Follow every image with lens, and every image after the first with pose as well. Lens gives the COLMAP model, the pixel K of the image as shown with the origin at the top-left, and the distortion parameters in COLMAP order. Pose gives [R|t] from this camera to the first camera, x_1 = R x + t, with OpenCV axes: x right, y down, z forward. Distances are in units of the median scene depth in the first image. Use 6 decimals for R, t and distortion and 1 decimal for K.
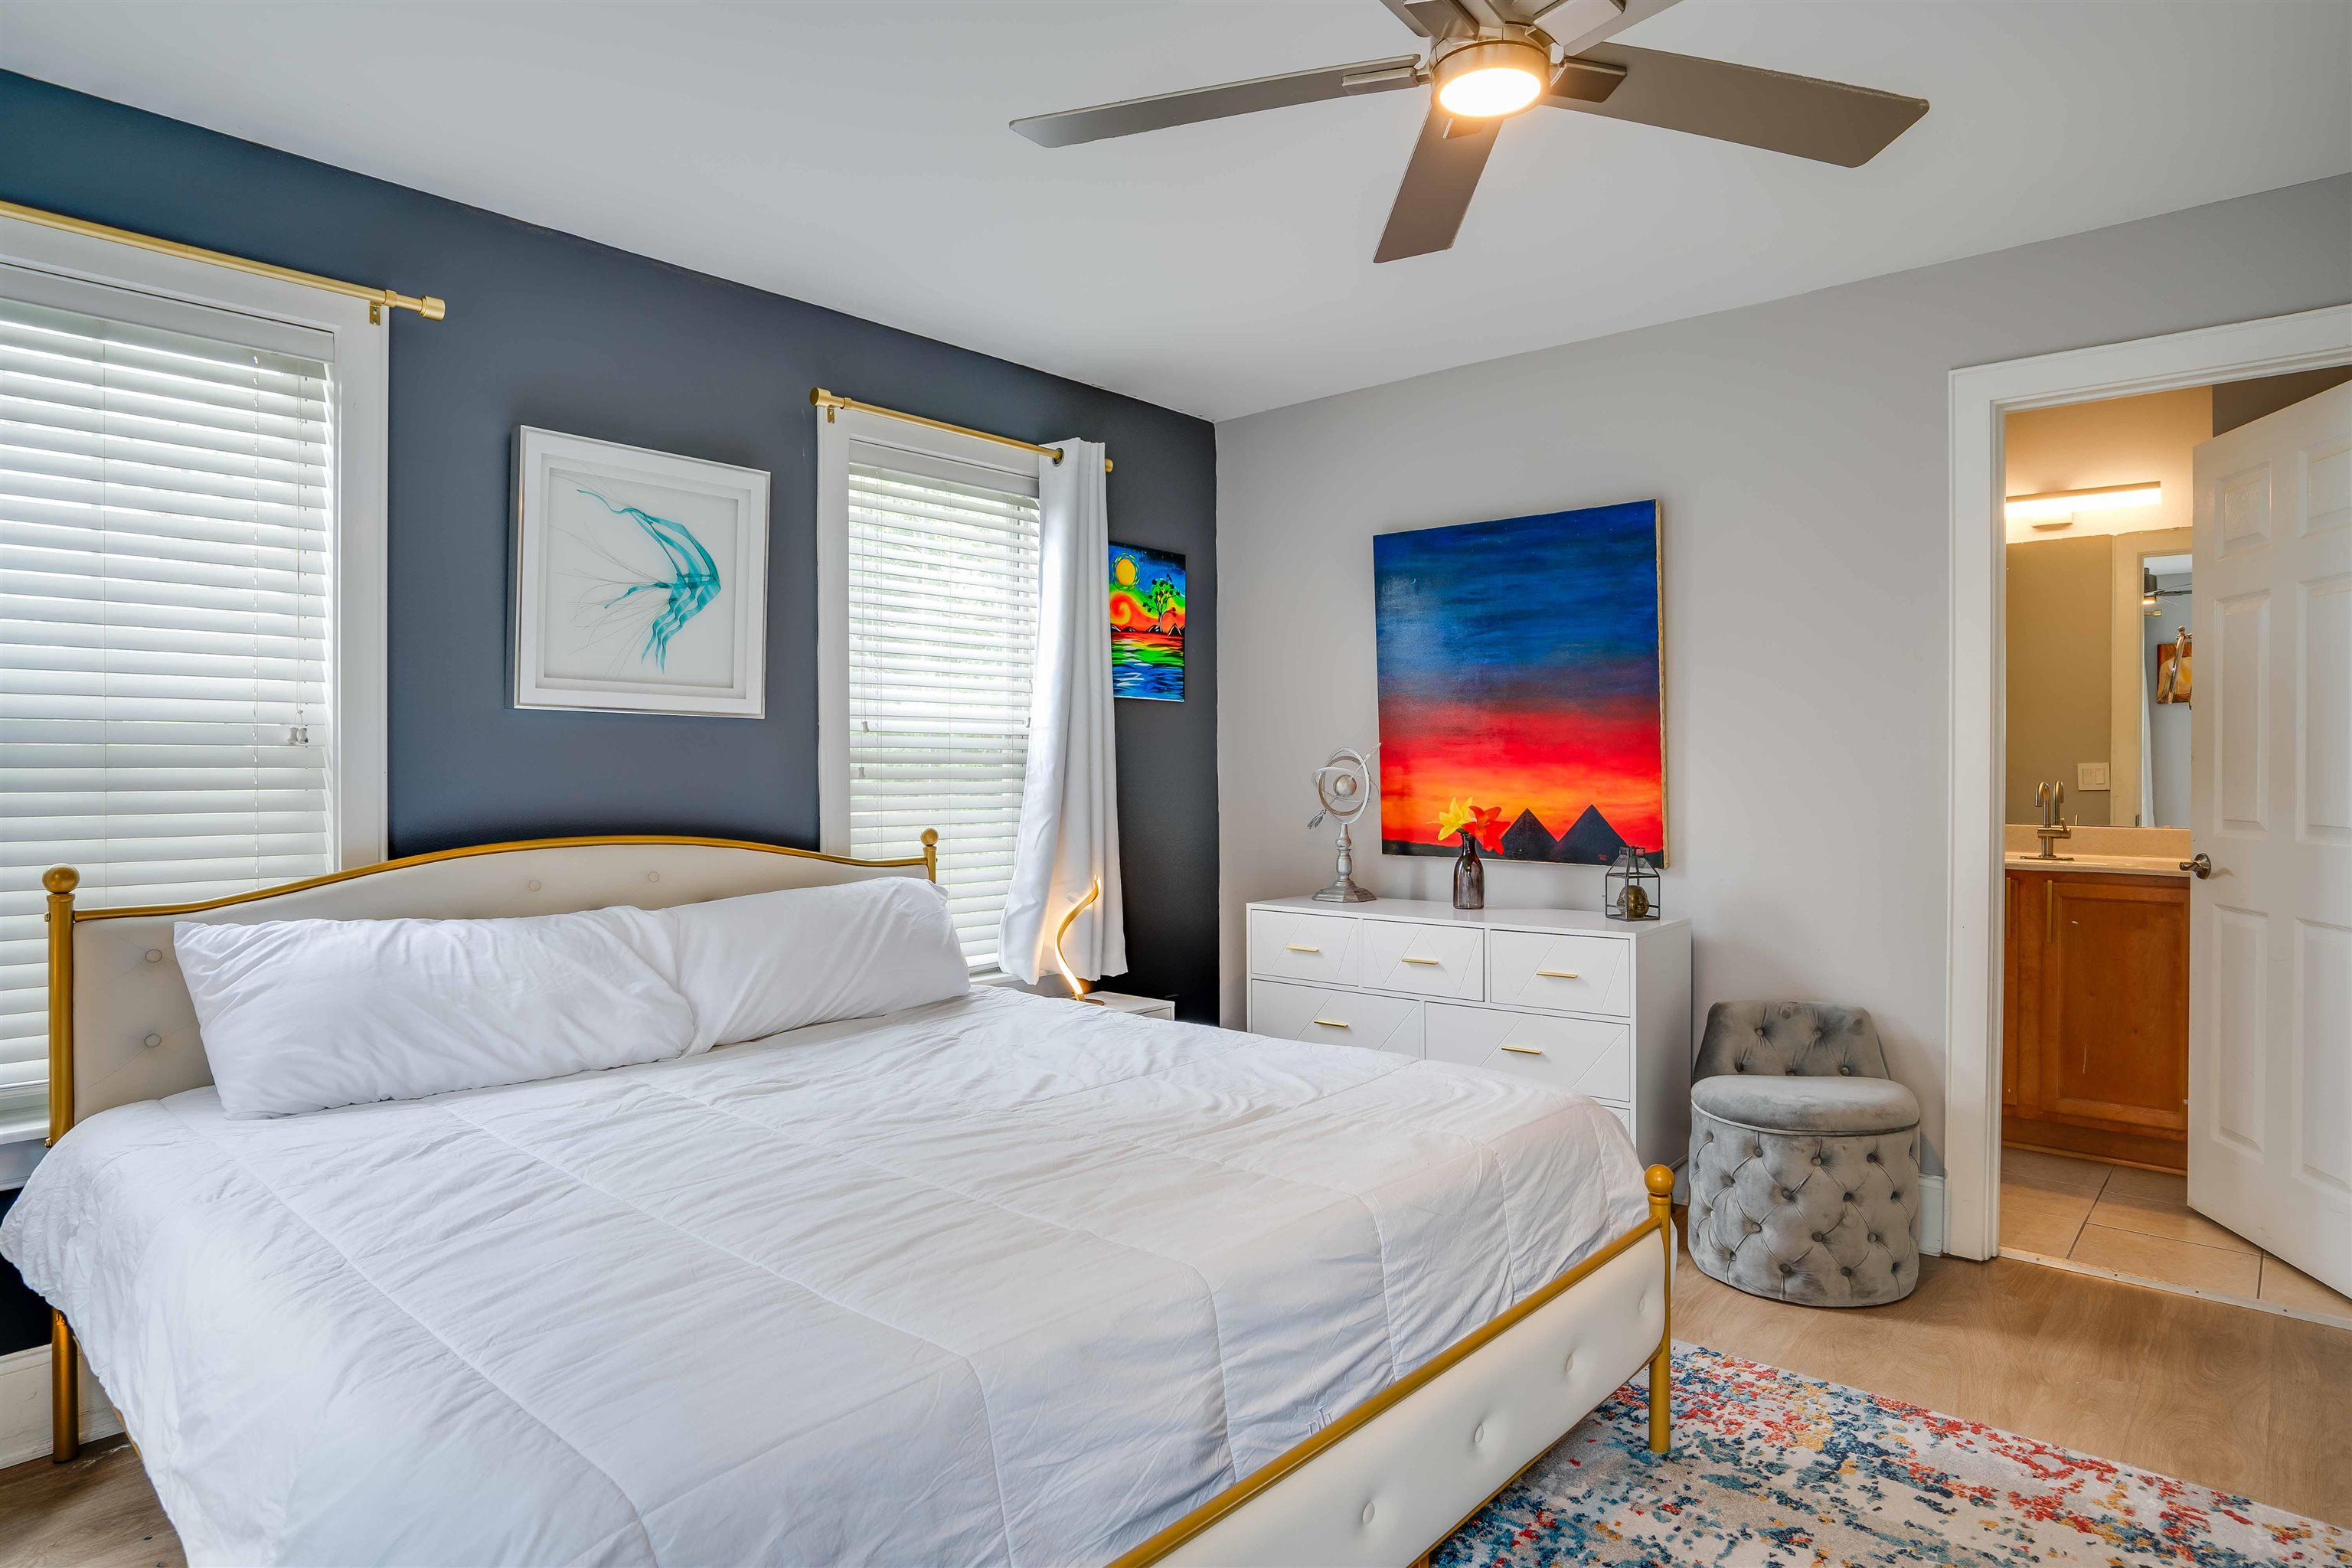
lens RADIAL K [[1330.9, 0, 1172.3], [0, 1330.9, 784.2], [0, 0, 1]] dist [-0.054351, 0.024381]
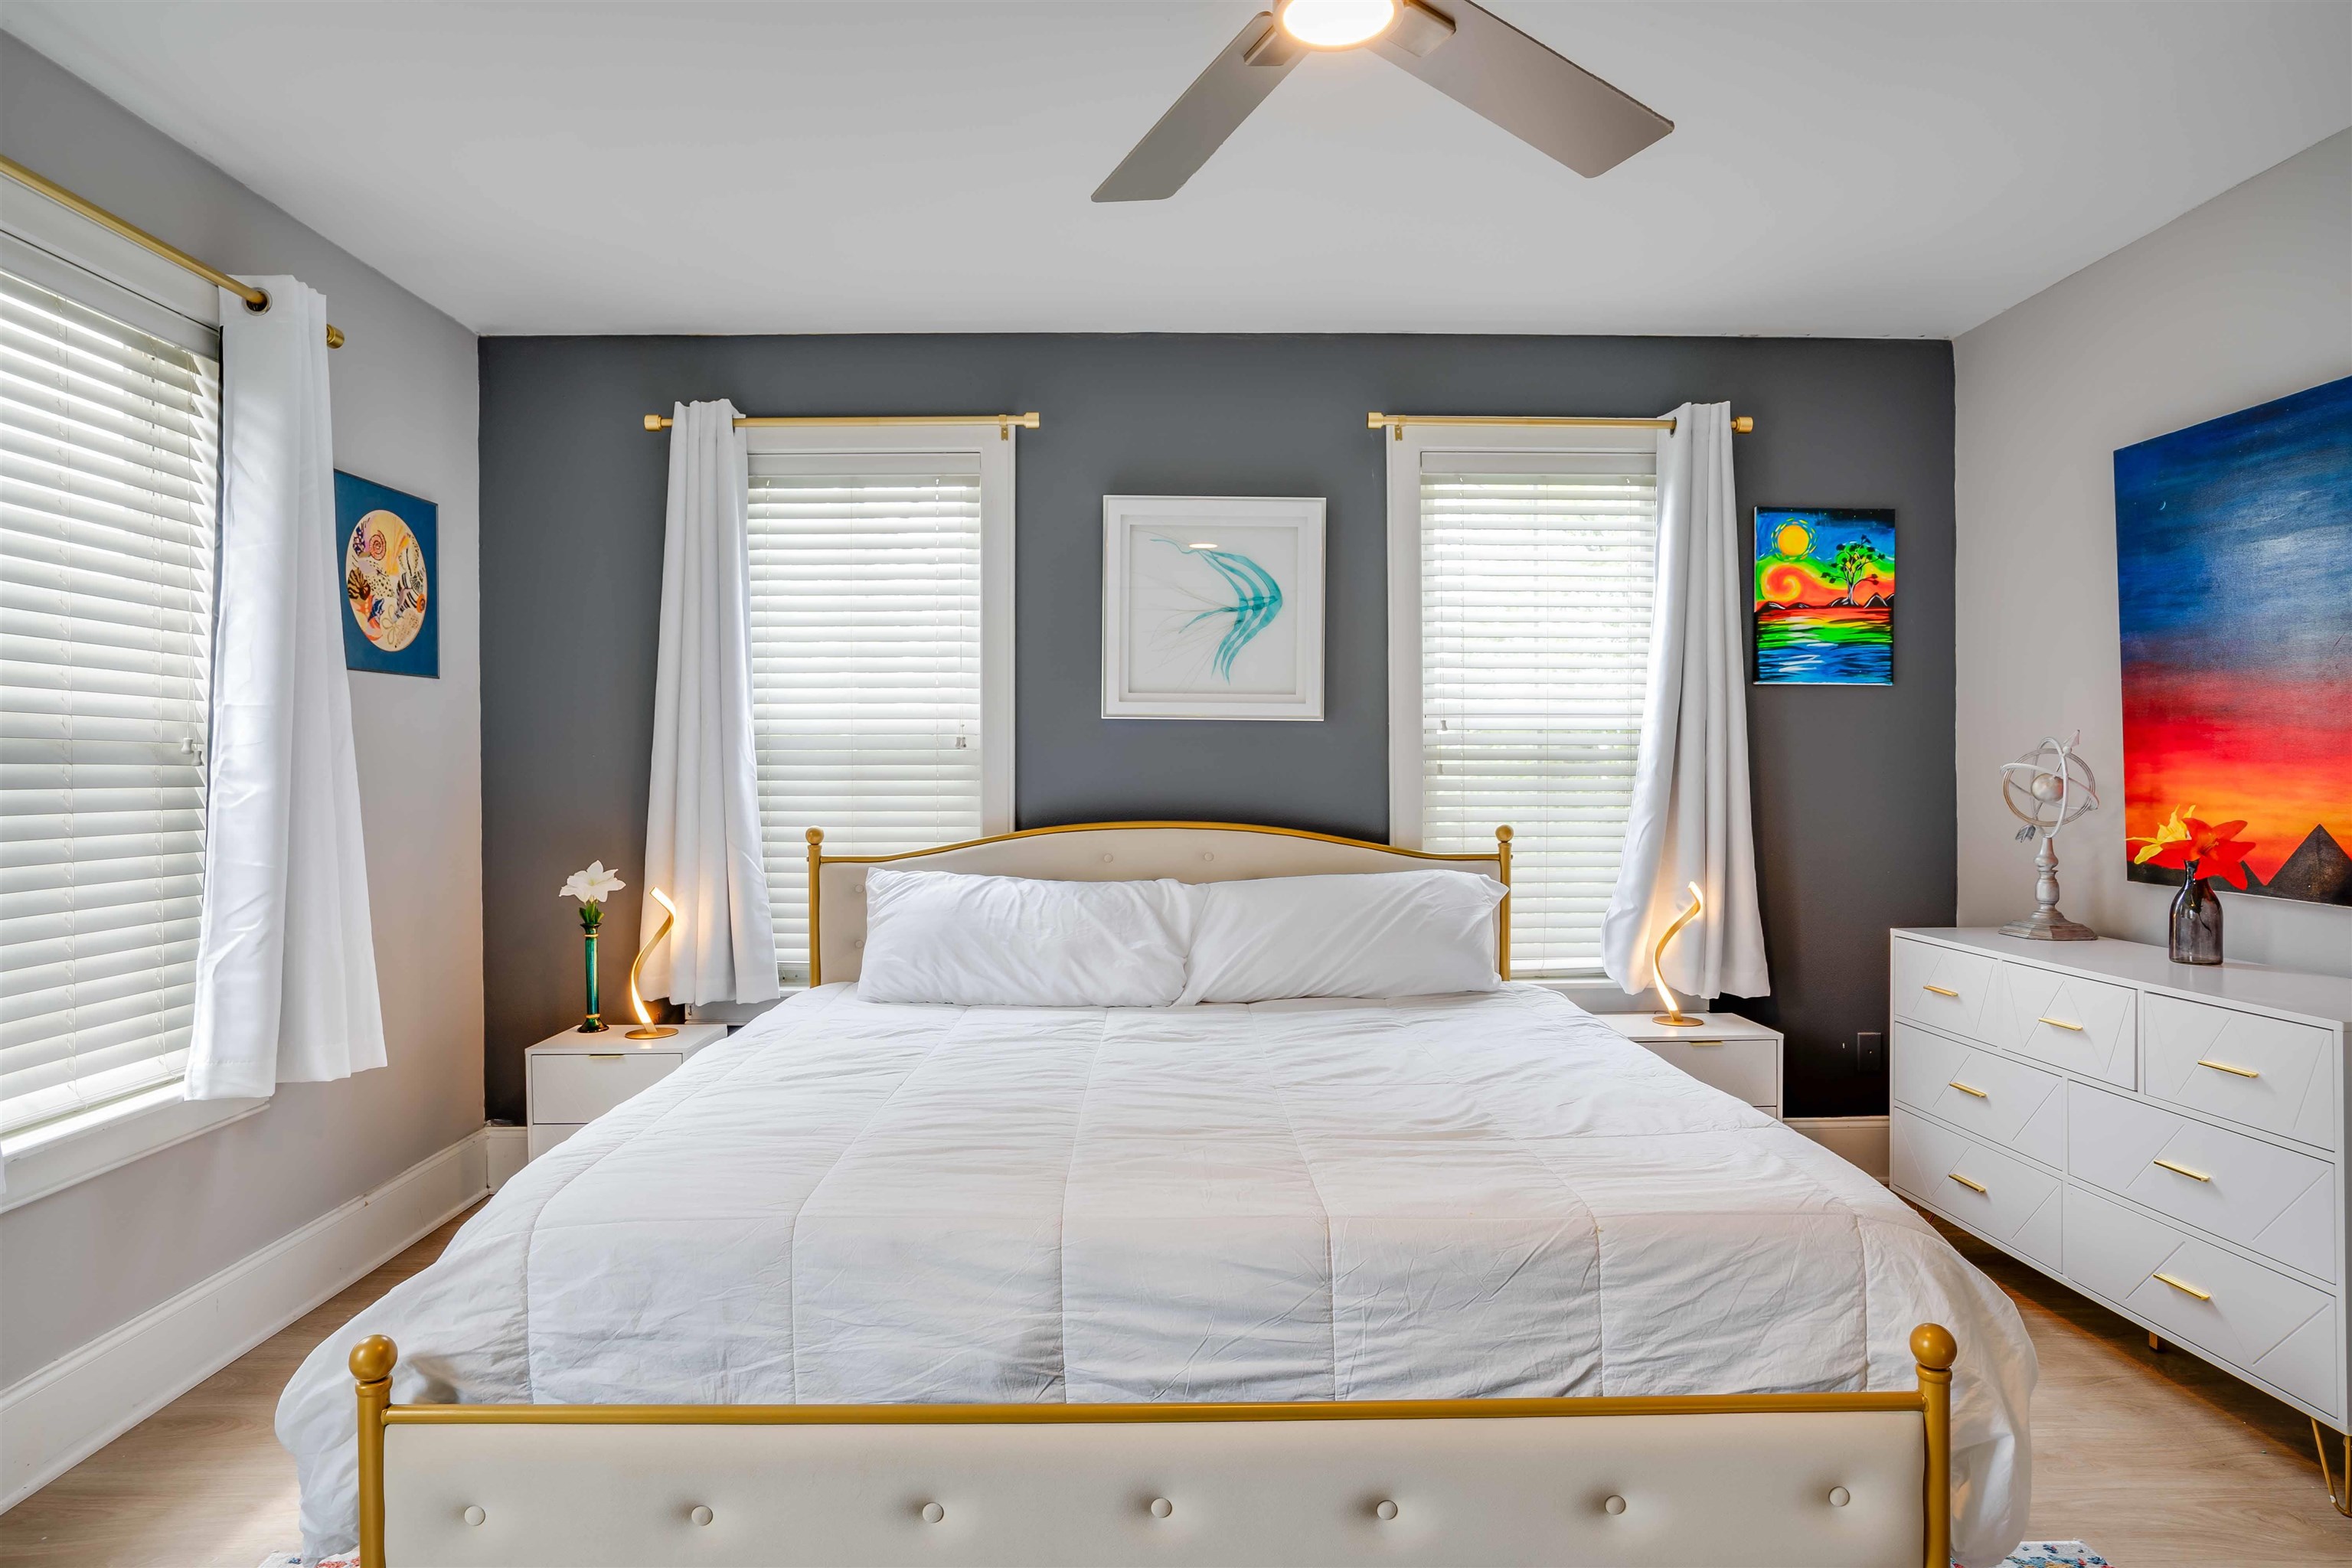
lens RADIAL K [[1330.9, 0, 1173.7], [0, 1330.9, 770.9], [0, 0, 1]] dist [-0.054351, 0.024381]
pose [[0.677945, 0.002558, -0.735108, 0.460251], [-0.007901, 0.999962, -0.003807, -0.002115], [0.735070, 0.008389, 0.677939, 0.165829]]
